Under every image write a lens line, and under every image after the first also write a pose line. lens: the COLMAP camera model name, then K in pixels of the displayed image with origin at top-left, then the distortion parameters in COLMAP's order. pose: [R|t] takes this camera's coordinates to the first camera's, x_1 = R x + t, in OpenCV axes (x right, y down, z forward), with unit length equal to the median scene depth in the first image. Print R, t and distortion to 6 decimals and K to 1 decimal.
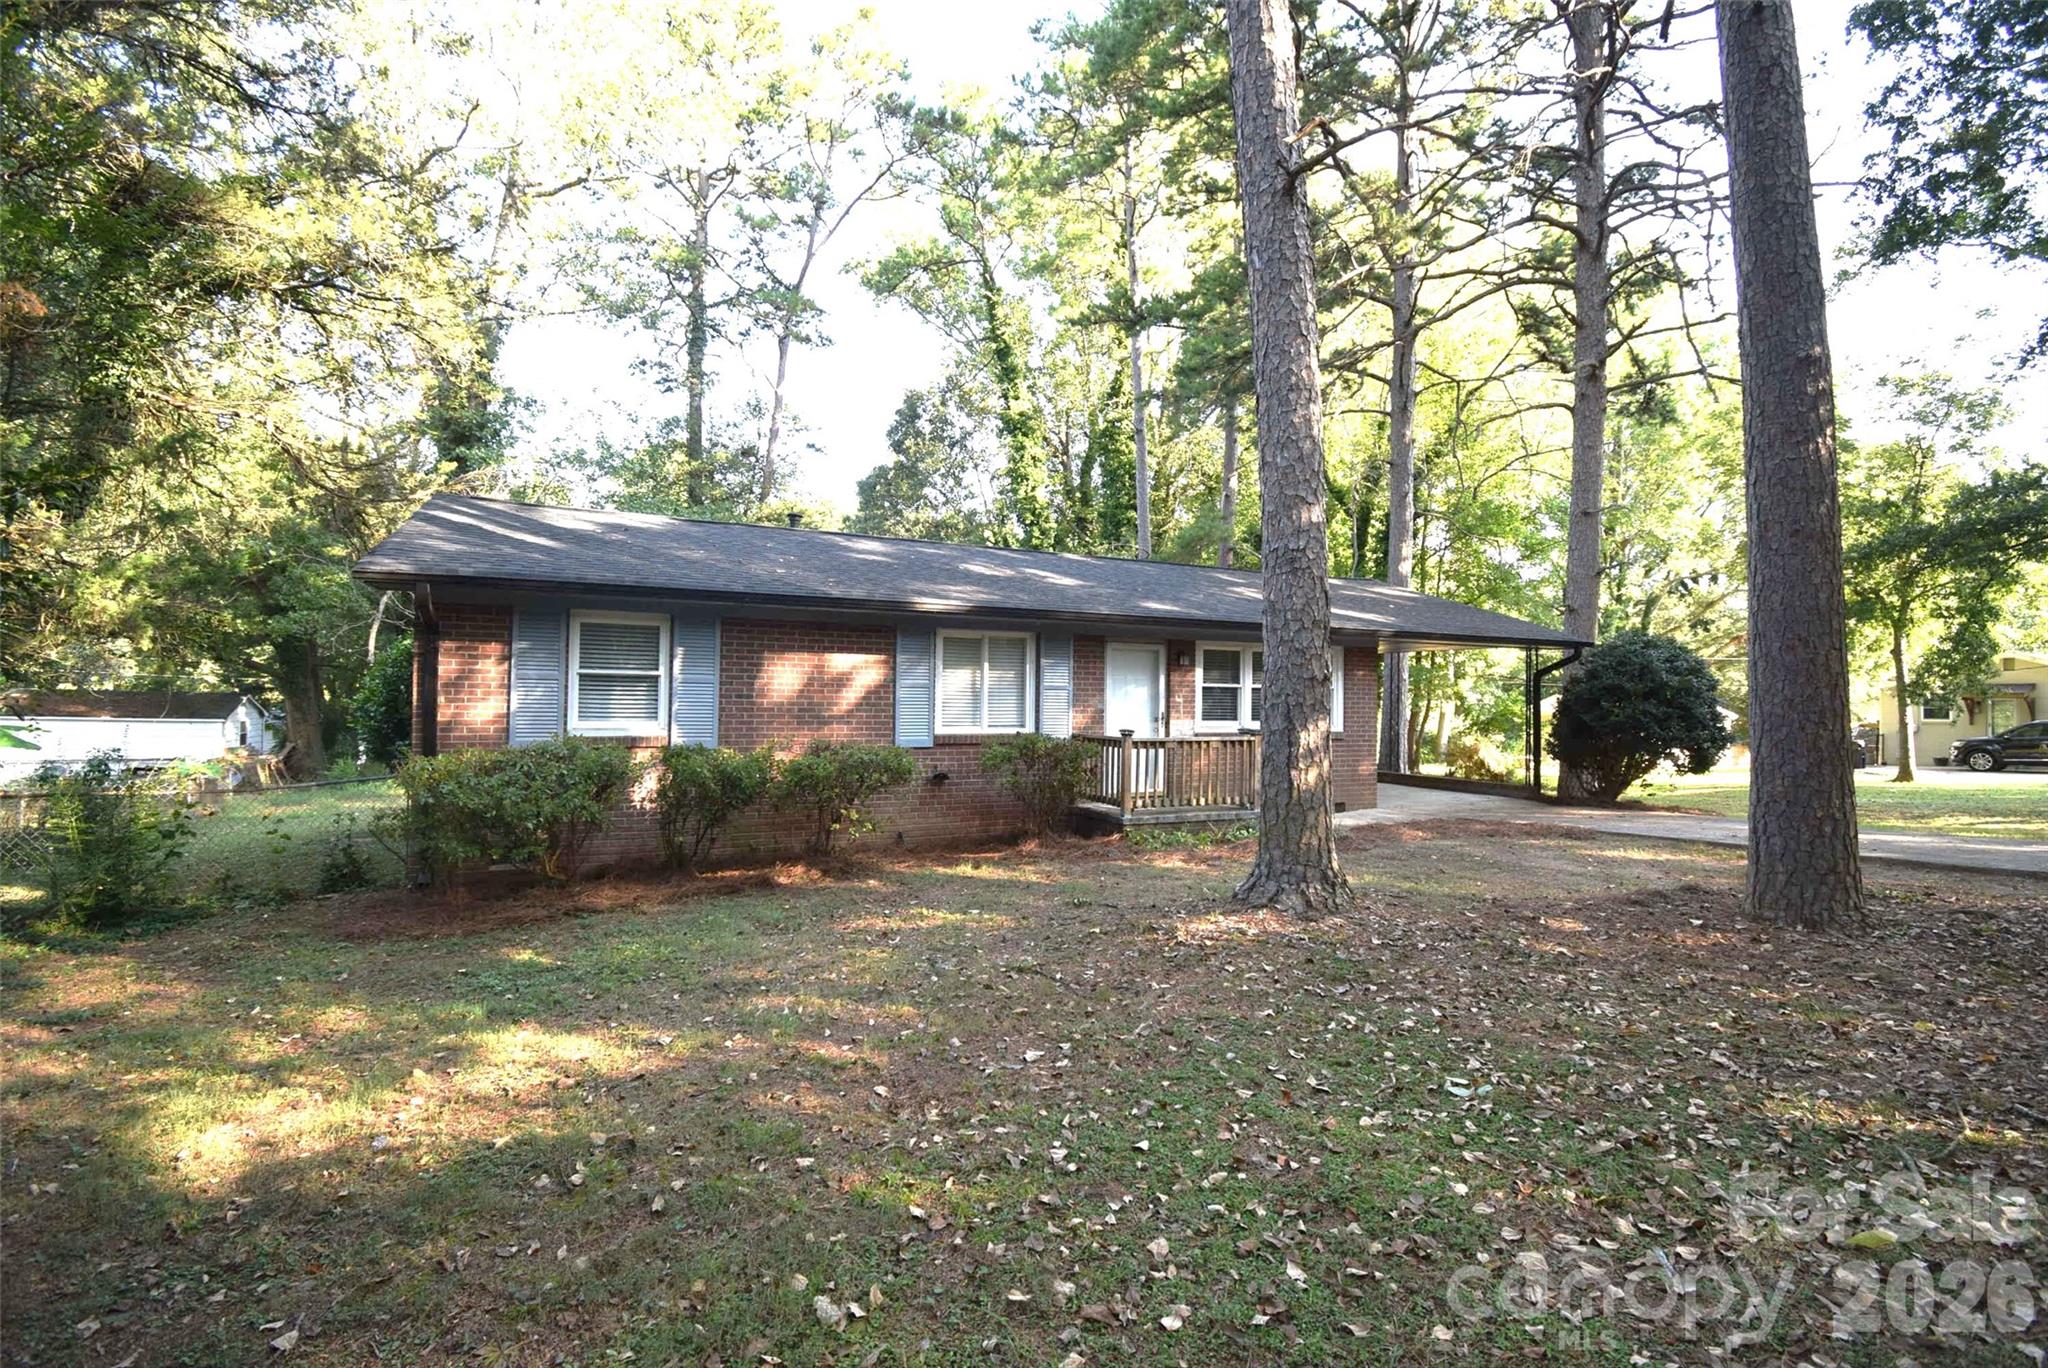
lens RADIAL K [[906.6, 0, 1024.3], [0, 906.6, 676.8], [0, 0, 1]] dist [0.013581, -0.021106]
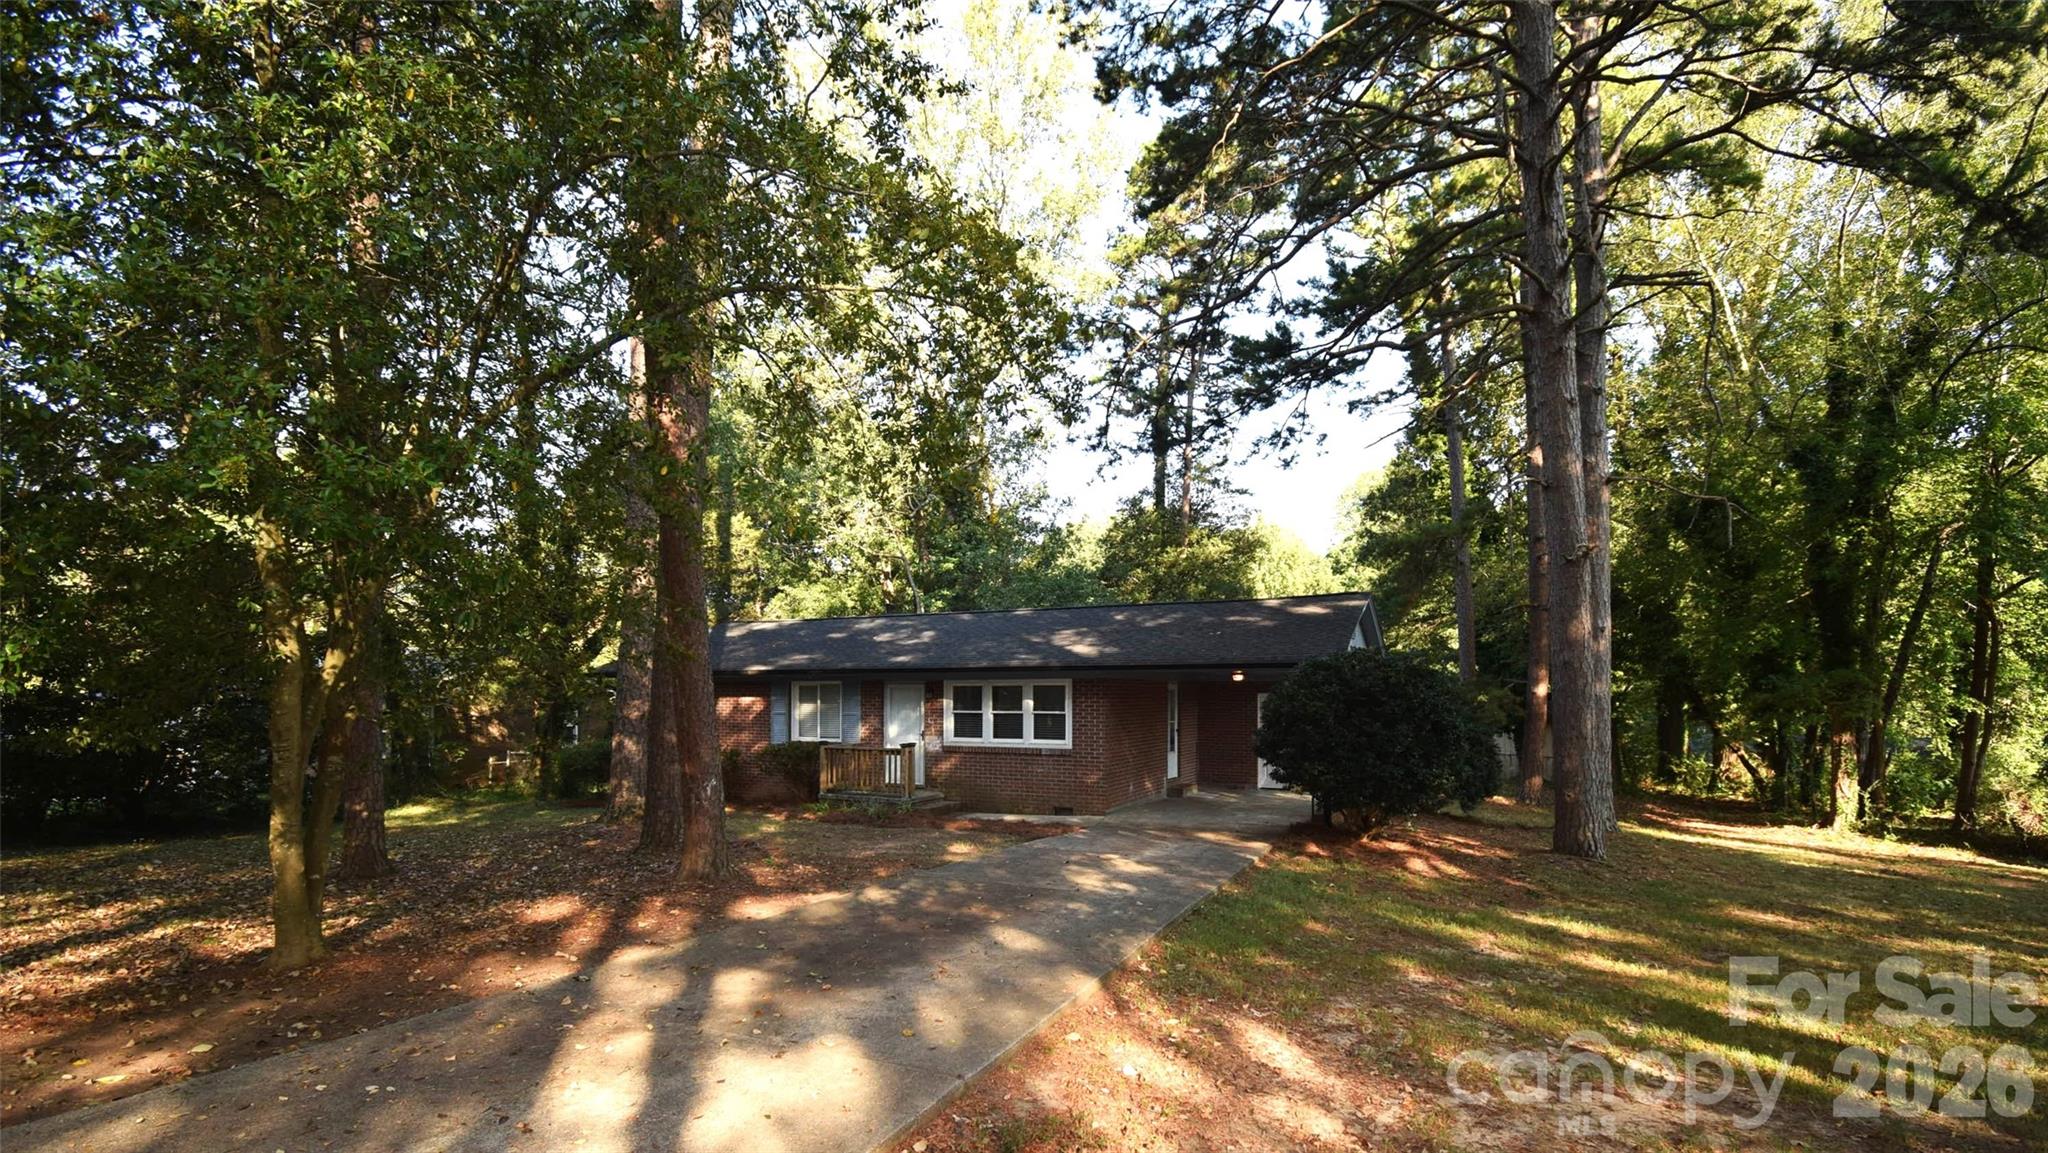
lens RADIAL K [[905.9, 0, 1029.0], [0, 905.9, 674.5], [0, 0, 1]] dist [-0.001412, -0.000062]
pose [[0.614294, -0.032049, -0.788426, 1.793761], [0.024102, 0.999471, -0.021849, -0.019457], [0.788709, -0.005581, 0.614741, 0.307162]]
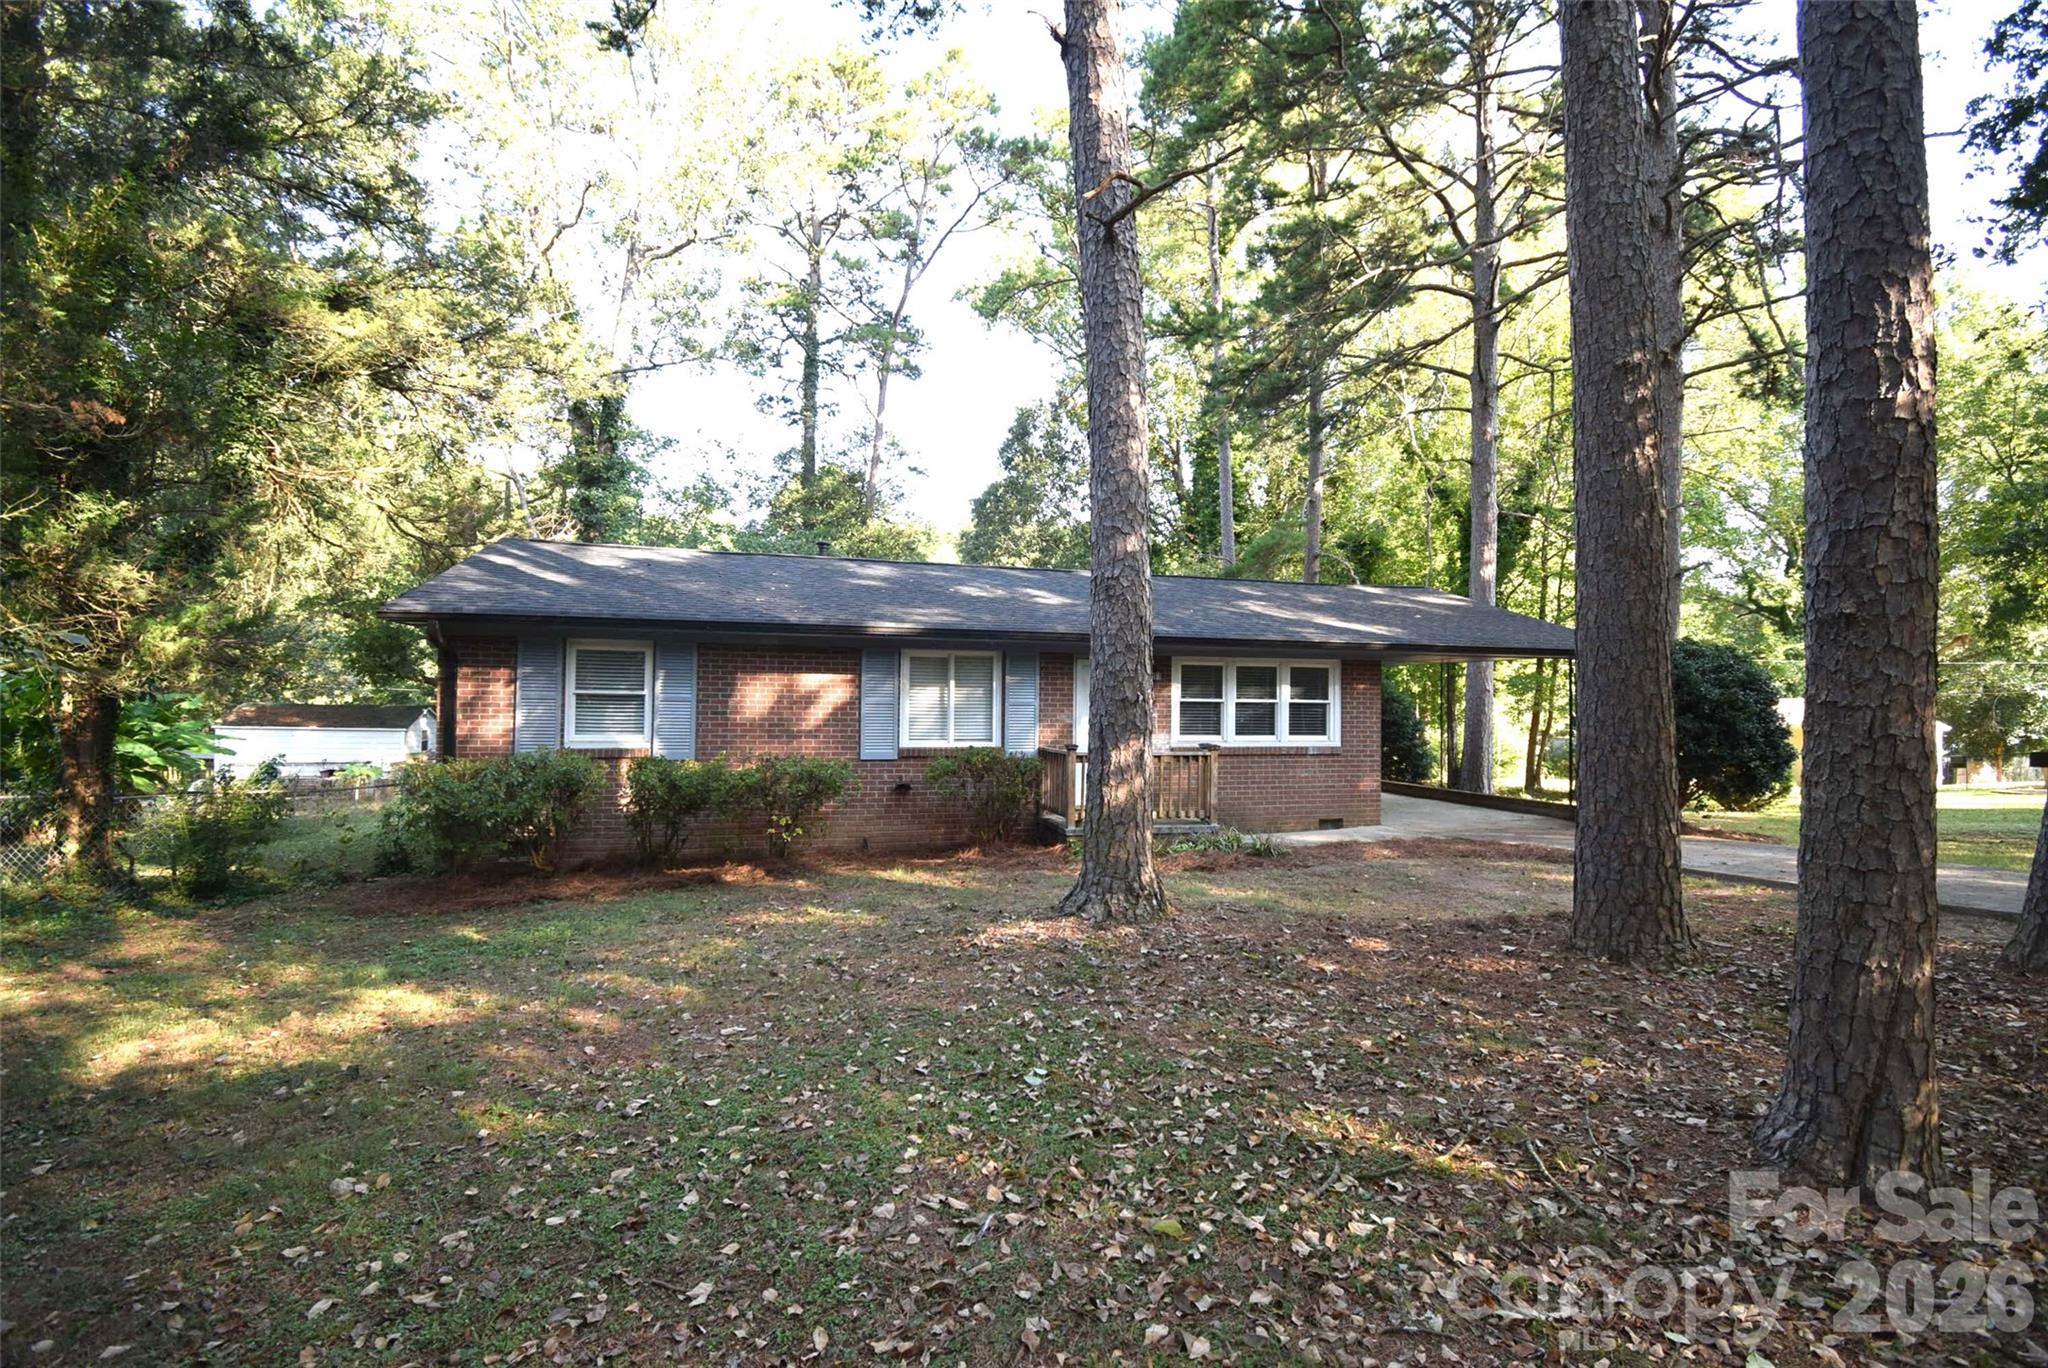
lens RADIAL K [[906.6, 0, 1023.7], [0, 906.6, 678.7], [0, 0, 1]] dist [0.013581, -0.021106]
pose [[0.984584, -0.006964, -0.174776, 0.262927], [0.005749, 0.999956, -0.007459, -0.010701], [0.174820, 0.006339, 0.984580, -0.038933]]
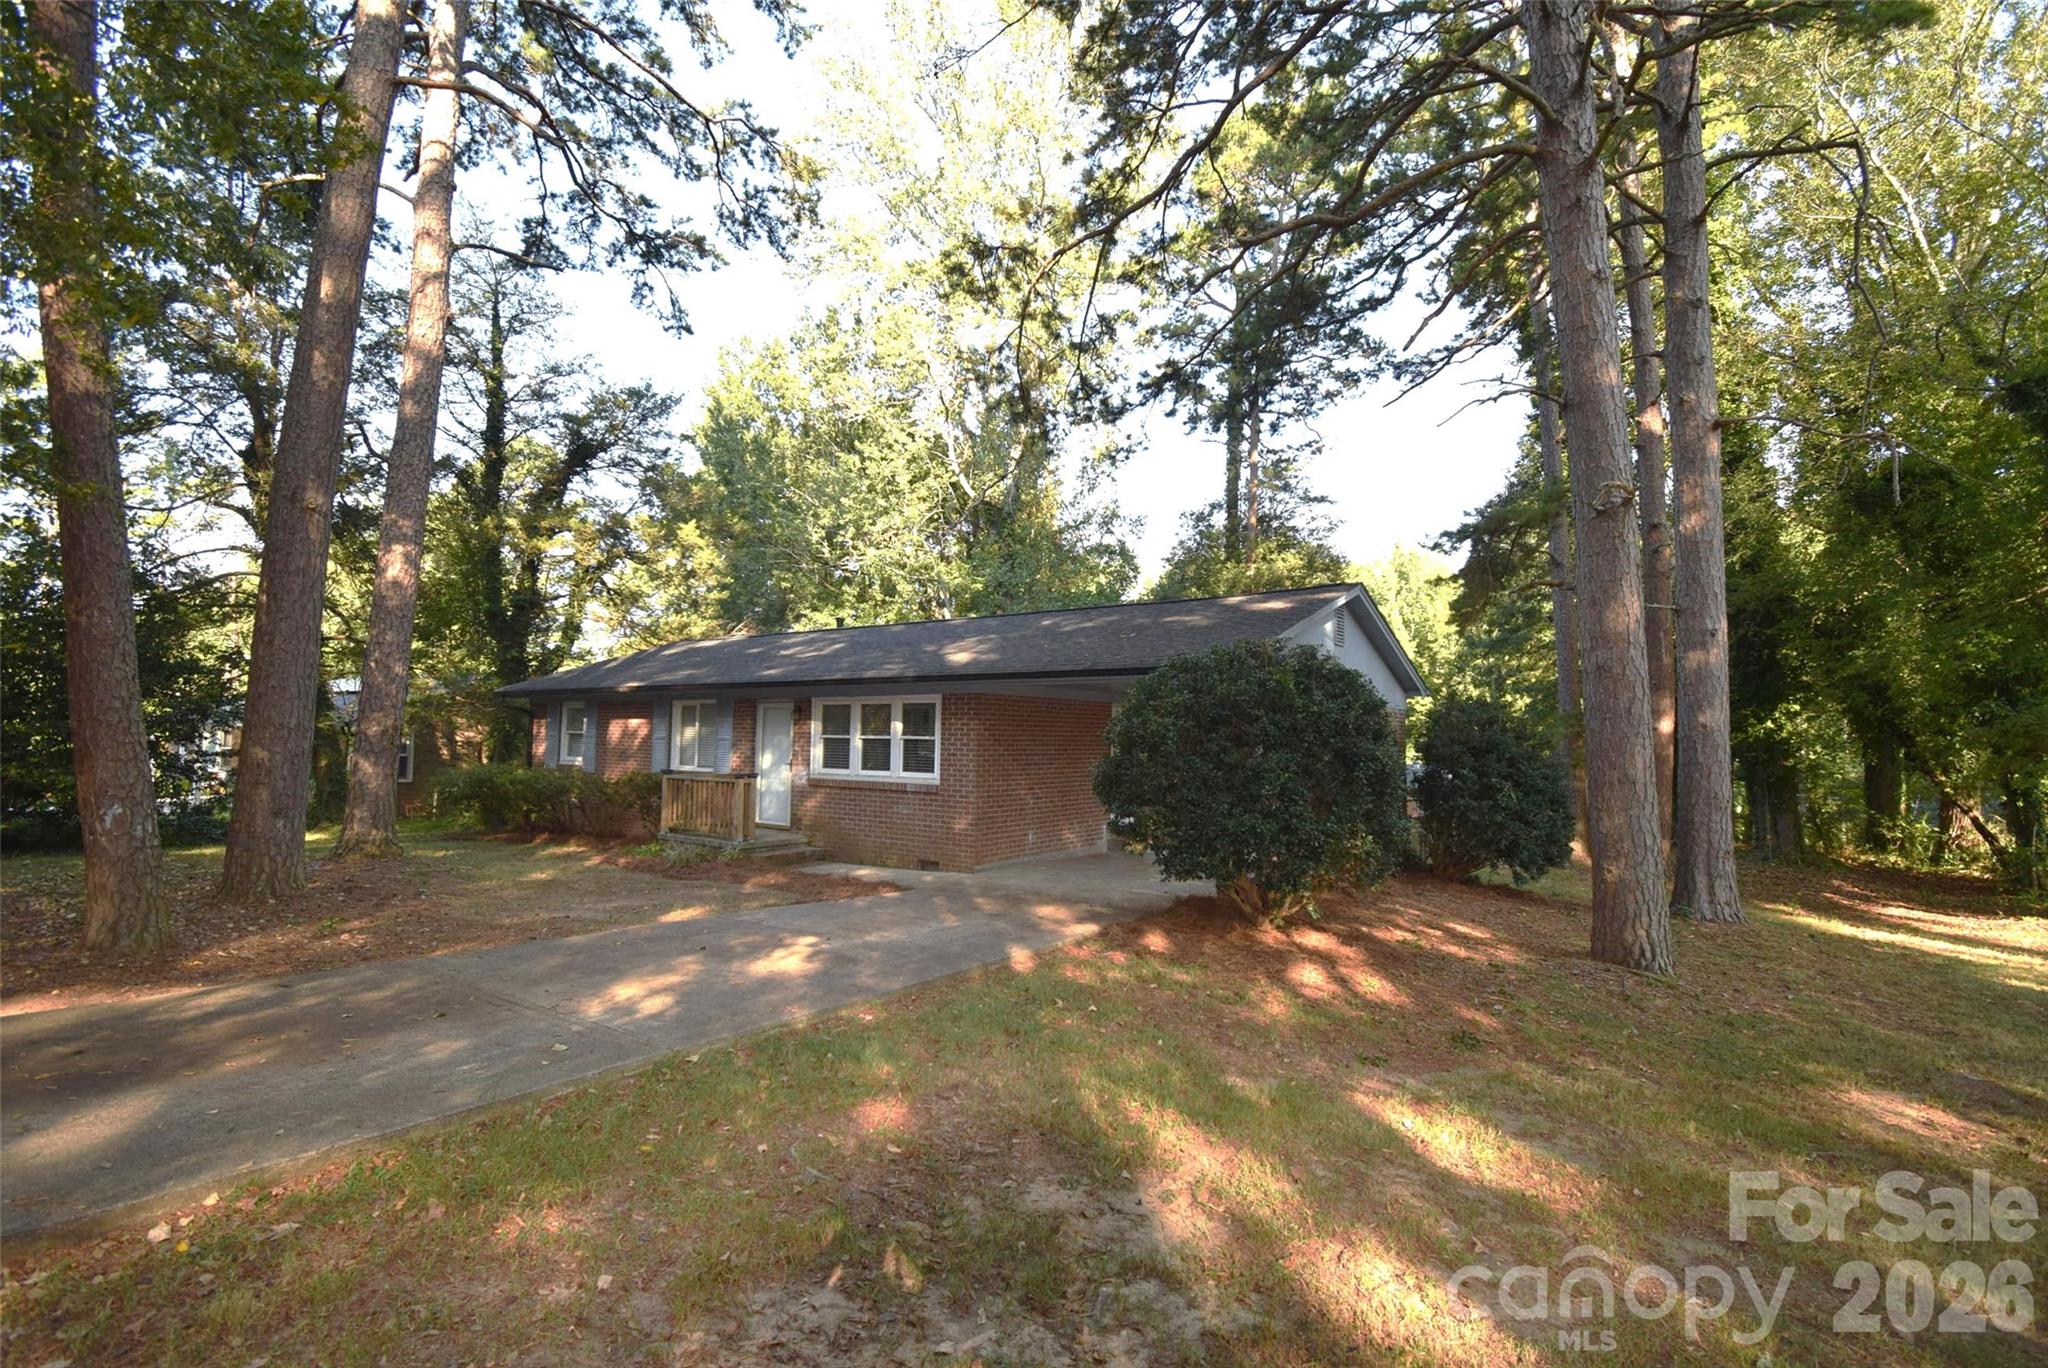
lens RADIAL K [[906.6, 0, 1023.6], [0, 906.6, 677.5], [0, 0, 1]] dist [0.013581, -0.021106]
pose [[0.474444, -0.064832, -0.877895, 1.729099], [0.010888, 0.997640, -0.067791, 0.020171], [0.880218, 0.022605, 0.474031, 0.891072]]
